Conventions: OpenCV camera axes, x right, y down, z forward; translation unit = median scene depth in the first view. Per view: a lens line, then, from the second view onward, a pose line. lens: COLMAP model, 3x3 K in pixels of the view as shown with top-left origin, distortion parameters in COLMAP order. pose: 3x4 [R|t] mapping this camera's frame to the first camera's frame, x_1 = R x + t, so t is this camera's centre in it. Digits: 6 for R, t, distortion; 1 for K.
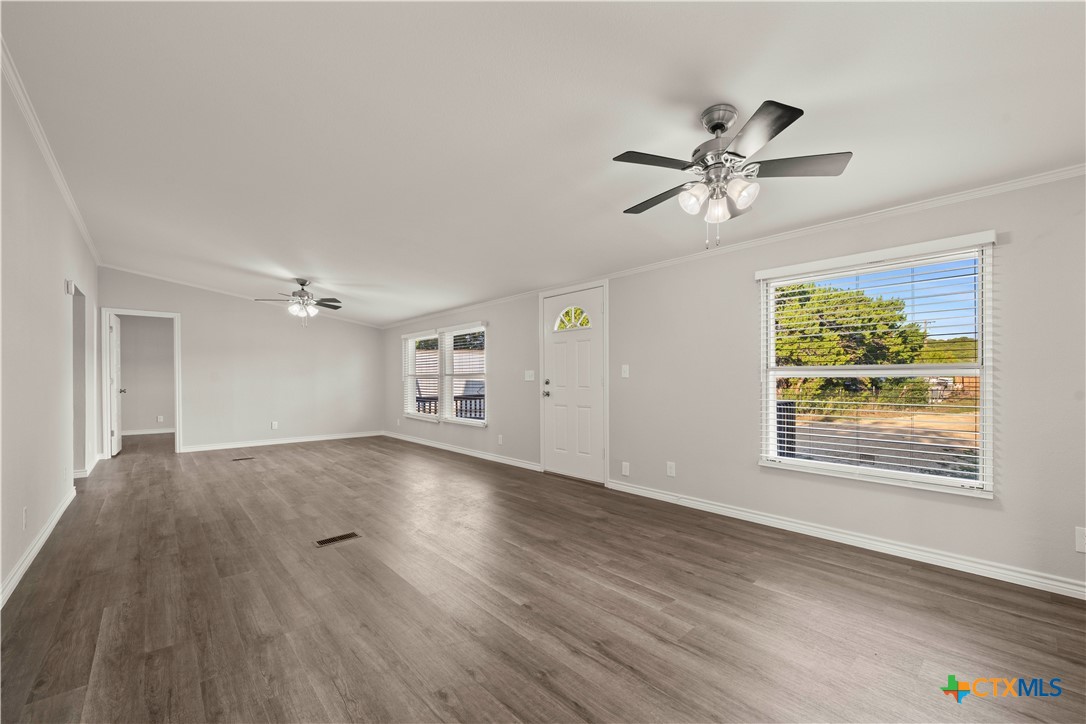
lens RADIAL K [[429.5, 0, 550.4], [0, 429.5, 369.8], [0, 0, 1]] dist [0.000311, 0.000482]
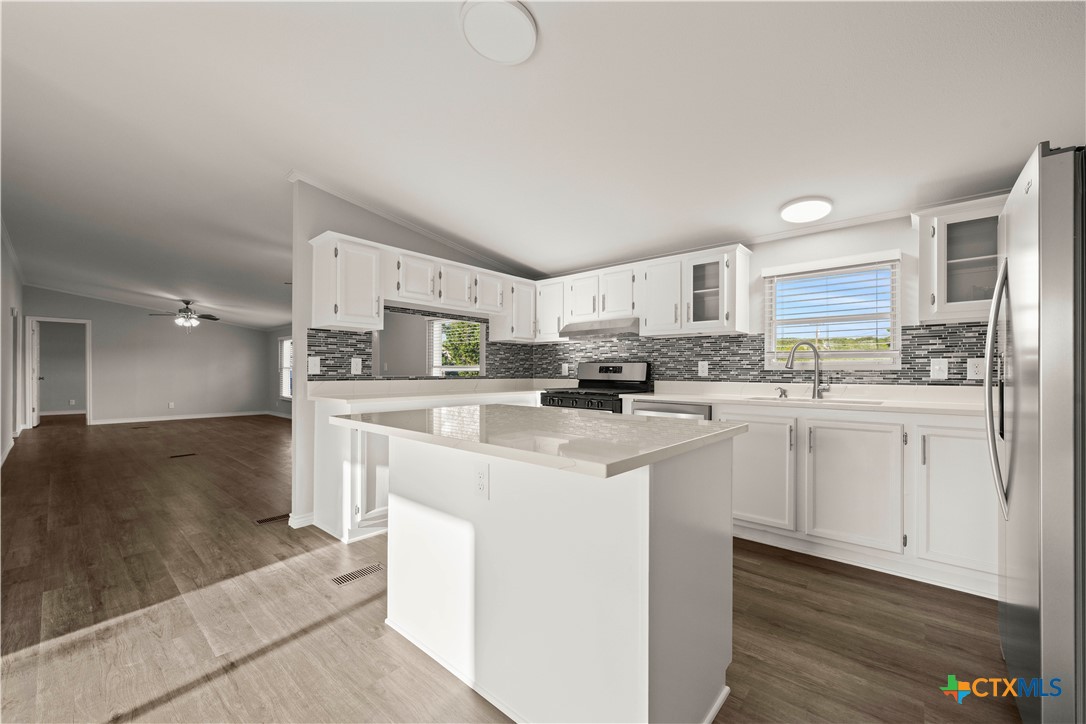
lens RADIAL K [[429.5, 0, 563.0], [0, 429.5, 366.1], [0, 0, 1]] dist [0.000311, 0.000482]
pose [[0.993279, 0.008796, 0.115414, 0.498128], [-0.009305, 0.999949, 0.003871, -0.009025], [-0.115374, -0.004919, 0.993310, -0.560697]]
